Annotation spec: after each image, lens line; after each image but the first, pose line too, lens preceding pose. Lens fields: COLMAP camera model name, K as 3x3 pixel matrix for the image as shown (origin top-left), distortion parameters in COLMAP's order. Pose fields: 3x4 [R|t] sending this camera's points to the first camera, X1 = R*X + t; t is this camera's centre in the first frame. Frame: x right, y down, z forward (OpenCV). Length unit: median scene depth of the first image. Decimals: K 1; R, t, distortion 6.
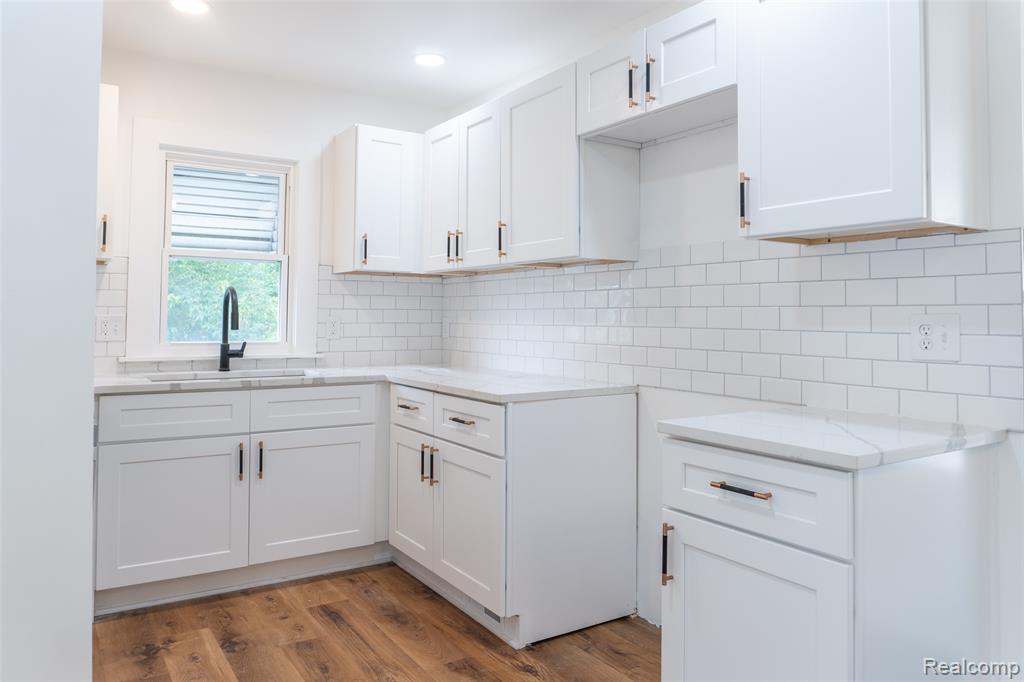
lens RADIAL K [[724.5, 0, 509.1], [0, 724.5, 294.9], [0, 0, 1]] dist [-0.006505, -0.003565]
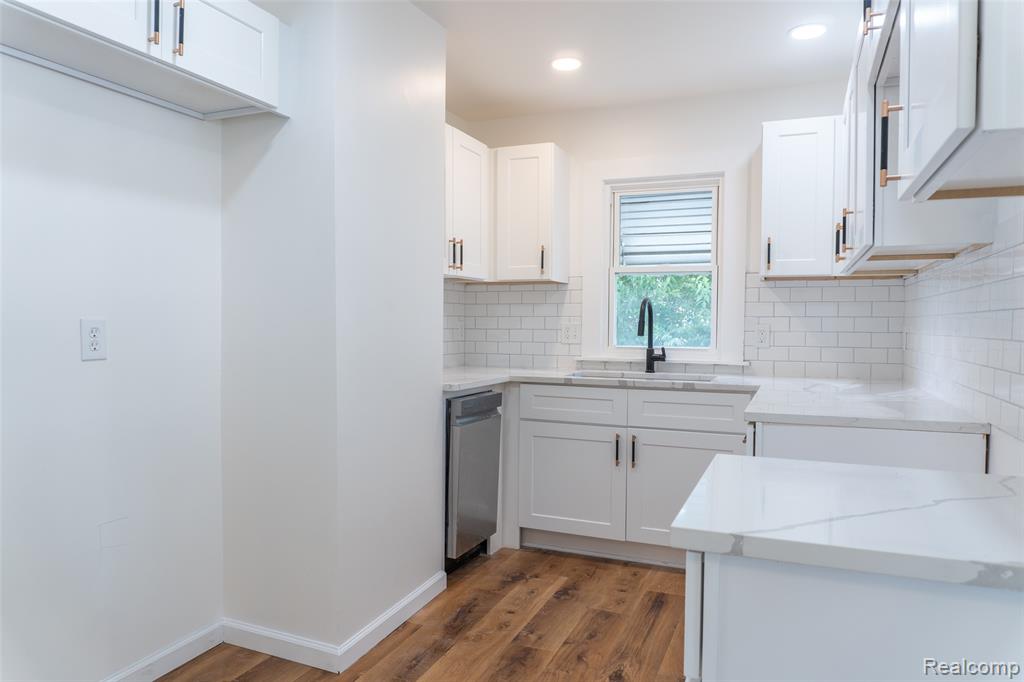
lens RADIAL K [[693.5, 0, 512.0], [0, 693.5, 343.7], [0, 0, 1]] dist [-0.015803, -0.008266]
pose [[0.565774, 0.023189, -0.824234, 0.399472], [0.022023, 0.998823, 0.043218, 0.009017], [0.824266, -0.042603, 0.564598, 0.223312]]
